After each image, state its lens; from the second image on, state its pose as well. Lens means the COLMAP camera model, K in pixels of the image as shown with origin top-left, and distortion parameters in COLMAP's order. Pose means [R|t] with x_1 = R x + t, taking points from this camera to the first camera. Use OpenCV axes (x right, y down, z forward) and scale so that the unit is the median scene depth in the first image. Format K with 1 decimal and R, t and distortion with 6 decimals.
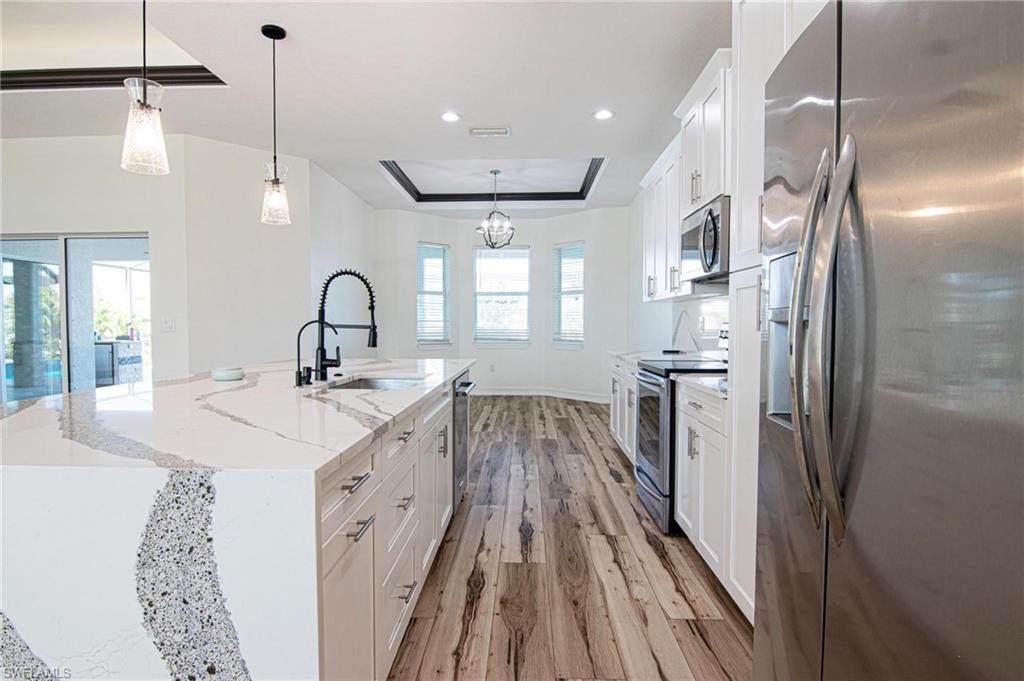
lens RADIAL K [[546.1, 0, 512.0], [0, 546.1, 340.5], [0, 0, 1]] dist [-0.016470, -0.000640]
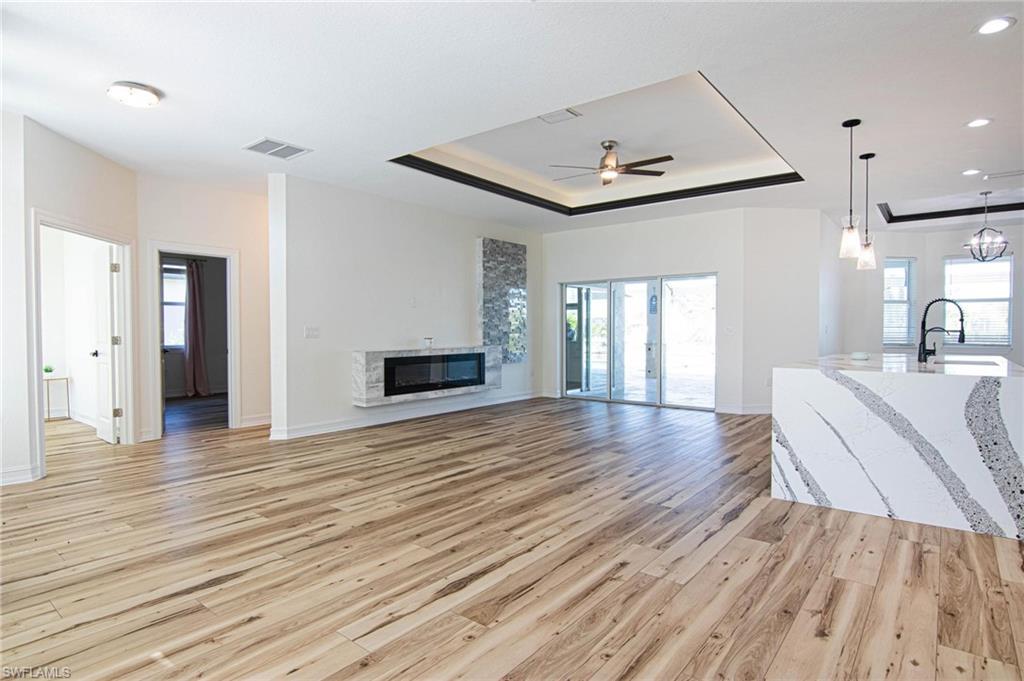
lens RADIAL K [[546.1, 0, 512.0], [0, 546.1, 340.5], [0, 0, 1]] dist [-0.016470, -0.000640]
pose [[0.795751, 0.010732, -0.605529, -0.133573], [-0.017833, 0.999825, -0.005715, 0.014889], [0.605362, 0.015346, 0.795802, -0.455188]]
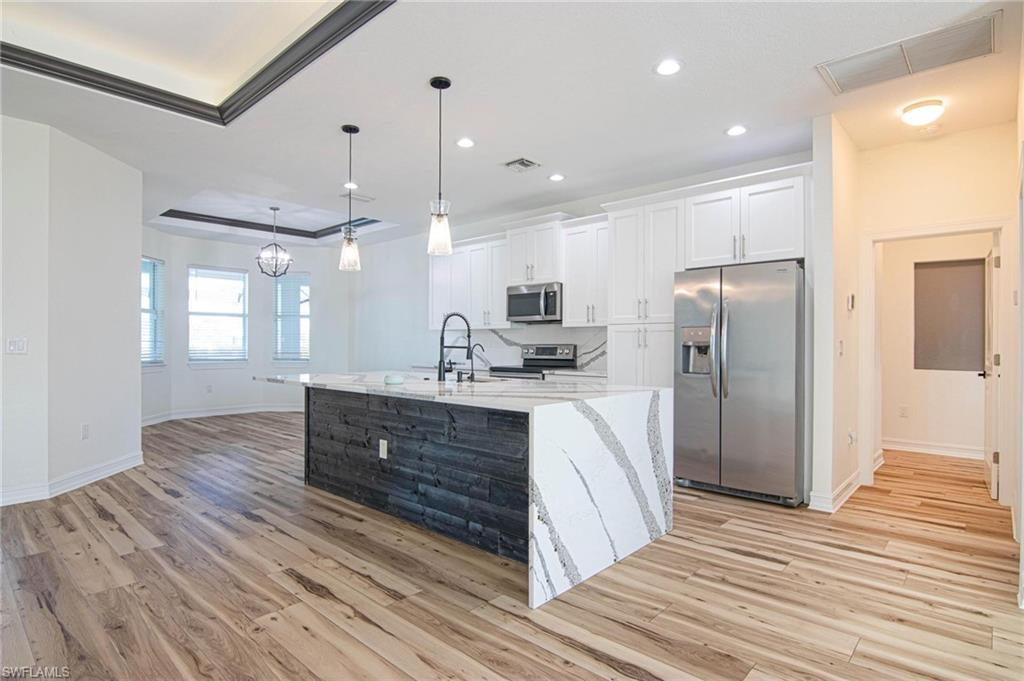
lens RADIAL K [[532.7, 0, 512.0], [0, 532.7, 340.5], [0, 0, 1]] dist [-0.019454, -0.000610]
pose [[0.660072, 0.006622, 0.751173, -0.532158], [0.021036, 0.999406, -0.027296, 0.000521], [-0.750907, 0.033819, 0.659541, -0.071657]]
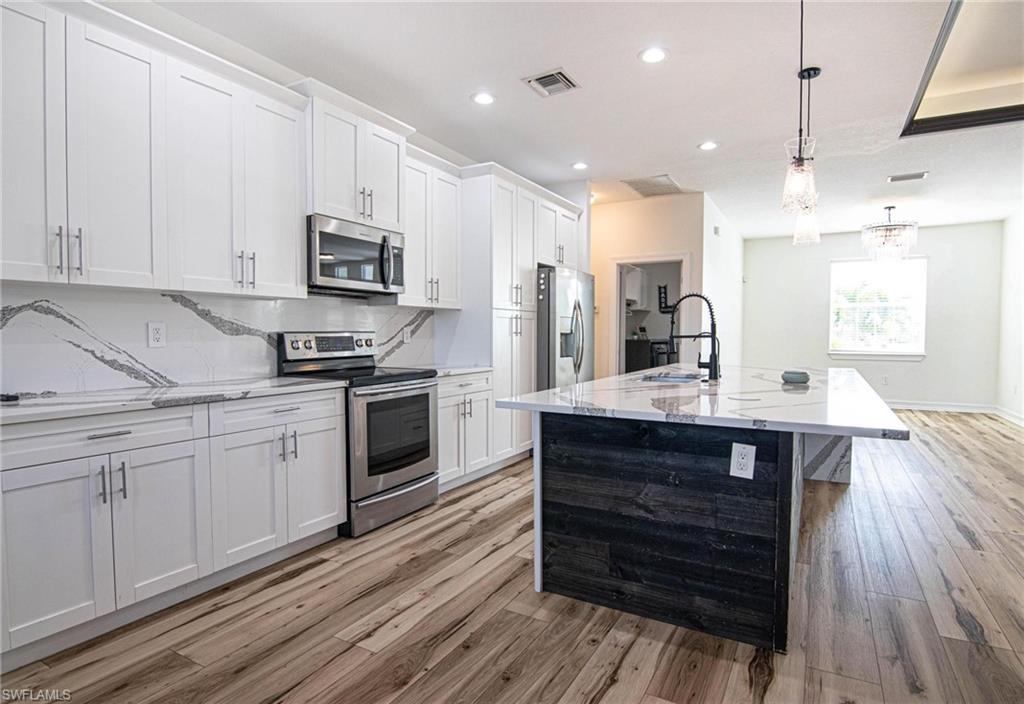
lens RADIAL K [[561.8, 0, 512.0], [0, 561.8, 352.0], [0, 0, 1]] dist [-0.002426, -0.000669]
pose [[-0.883159, -0.018397, 0.468713, -0.211532], [0.012177, 0.997995, 0.062116, -0.029613], [-0.468916, 0.060566, -0.881164, 0.914881]]
